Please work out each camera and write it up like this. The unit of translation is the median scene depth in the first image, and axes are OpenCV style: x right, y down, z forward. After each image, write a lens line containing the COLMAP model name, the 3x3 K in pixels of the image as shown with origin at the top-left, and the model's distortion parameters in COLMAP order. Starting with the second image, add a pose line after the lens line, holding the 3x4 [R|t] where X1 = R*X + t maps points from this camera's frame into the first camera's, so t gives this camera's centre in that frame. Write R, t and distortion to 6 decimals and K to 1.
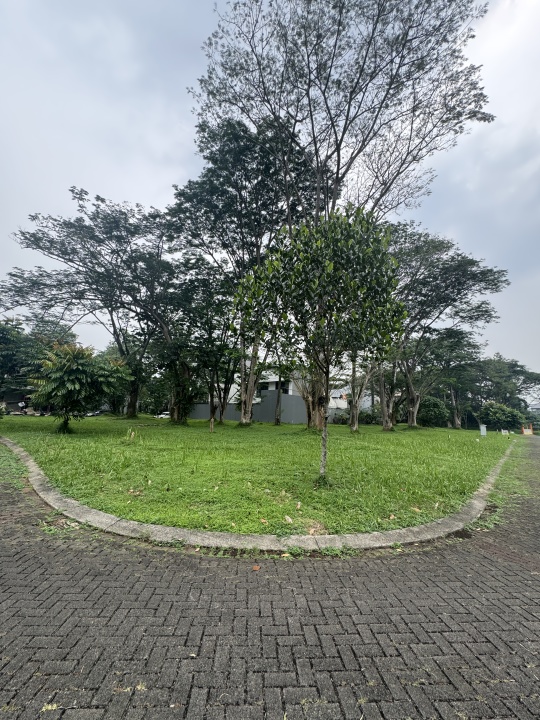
lens RADIAL K [[289.2, 0, 268.2], [0, 289.2, 361.9], [0, 0, 1]] dist [-0.004632, 0.000658]
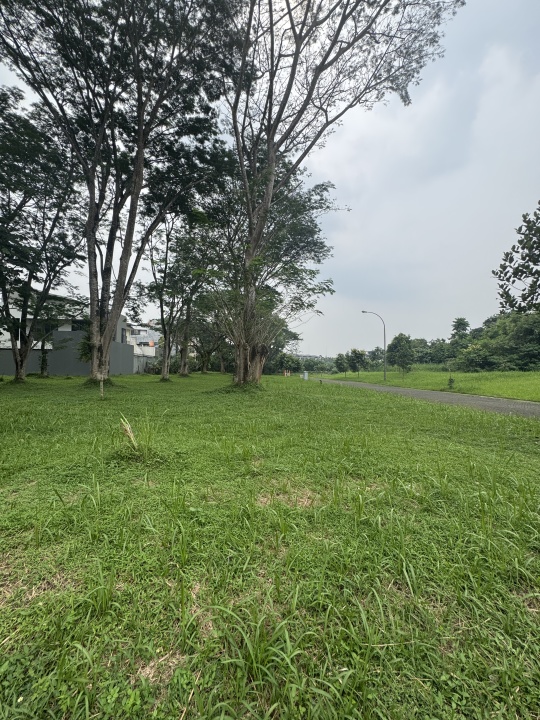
lens RADIAL K [[289.2, 0, 271.9], [0, 289.2, 360.5], [0, 0, 1]] dist [-0.004632, 0.000658]
pose [[0.714689, -0.004003, 0.699431, -0.249527], [-0.118433, 0.984852, 0.126654, 0.036954], [-0.689343, -0.173354, 0.703388, 0.259800]]
